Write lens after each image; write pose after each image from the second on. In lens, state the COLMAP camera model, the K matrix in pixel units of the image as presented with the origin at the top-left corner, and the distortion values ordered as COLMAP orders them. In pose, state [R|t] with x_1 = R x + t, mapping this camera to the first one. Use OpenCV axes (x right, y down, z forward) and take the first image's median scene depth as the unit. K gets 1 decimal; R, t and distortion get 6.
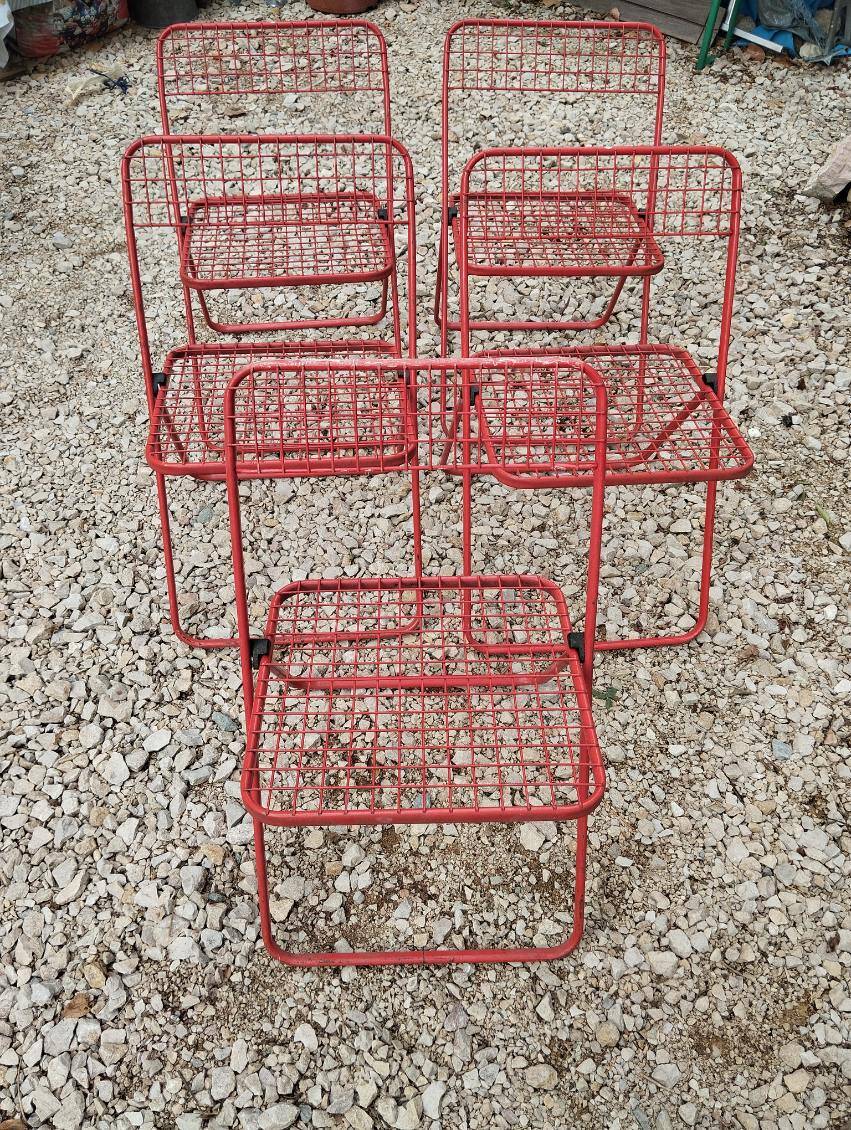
lens RADIAL K [[940.9, 0, 421.2], [0, 940.9, 564.3], [0, 0, 1]] dist [0.068081, -0.140582]
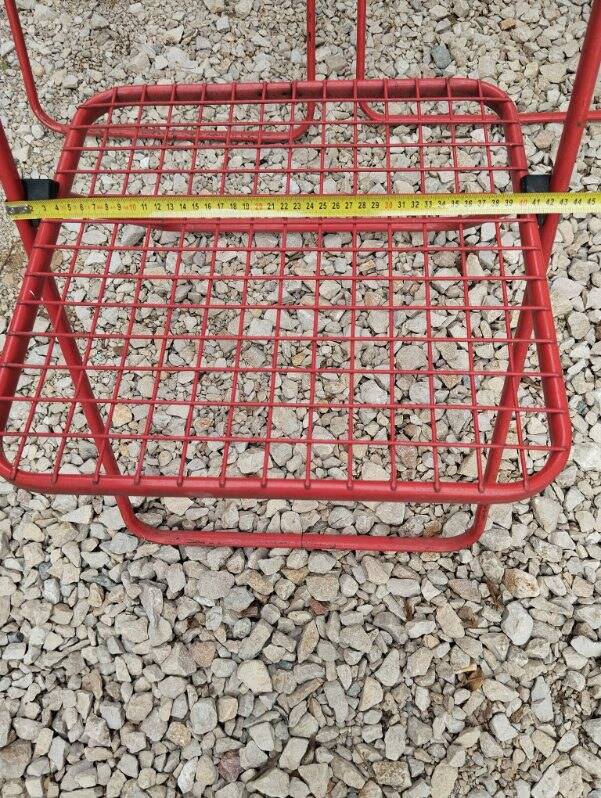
lens RADIAL K [[664.5, 0, 303.0], [0, 664.5, 403.9], [0, 0, 1]] dist [0.068081, -0.140582]
pose [[0.781974, -0.605270, 0.148877, -0.588209], [0.494246, 0.747641, 0.443568, -0.141905], [-0.379785, -0.273277, 0.883789, 0.458068]]
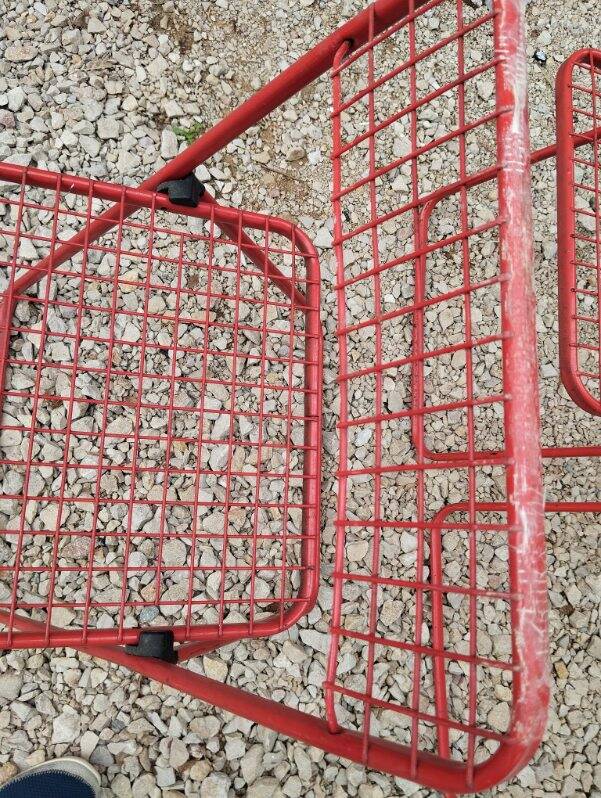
lens RADIAL K [[664.5, 0, 303.4], [0, 664.5, 400.2], [0, 0, 1]] dist [0.068081, -0.140582]
pose [[0.620545, 0.783987, -0.016983, -0.456005], [-0.688688, 0.555214, 0.466312, -0.276893], [0.375011, -0.277671, 0.884457, 0.491995]]
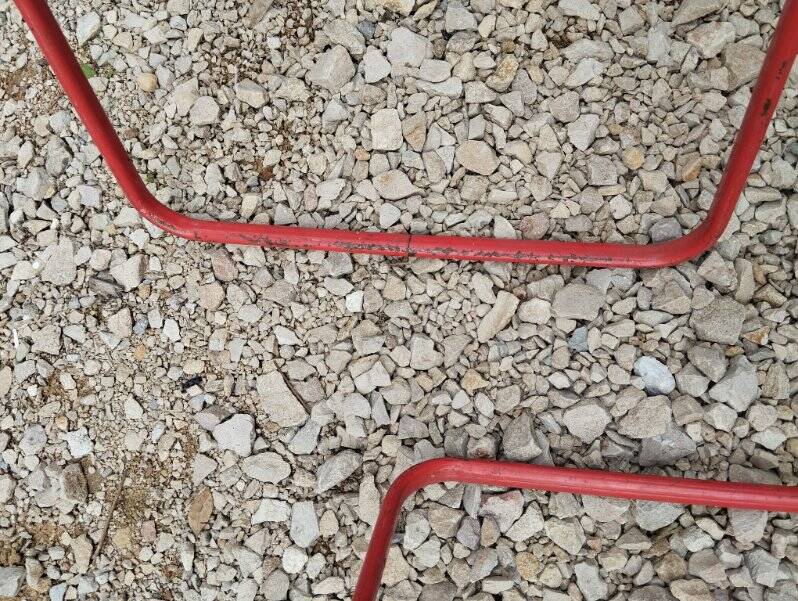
lens RADIAL K [[664.5, 0, 411.7], [0, 664.5, 289.6], [0, 0, 1]] dist [0.068081, -0.140582]
pose [[0.782623, -0.617639, -0.077612, -0.444042], [0.560243, 0.644513, 0.520318, -0.246400], [-0.271347, -0.450695, 0.850438, 0.803881]]
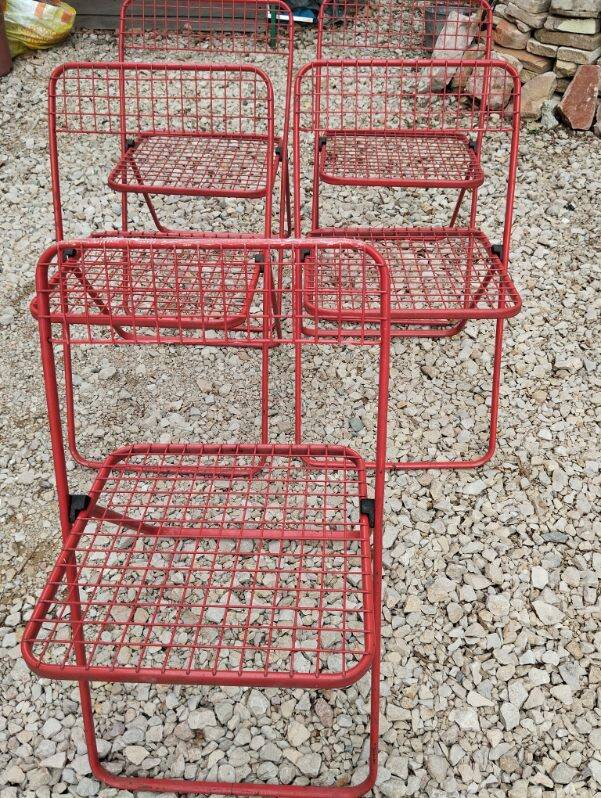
lens RADIAL K [[664.5, 0, 307.1], [0, 664.5, 393.7], [0, 0, 1]] dist [0.068081, -0.140582]
pose [[0.785650, -0.444177, 0.430652, -0.623389], [0.468563, 0.881740, 0.054619, -0.160552], [-0.403984, 0.158876, 0.900864, 0.264068]]
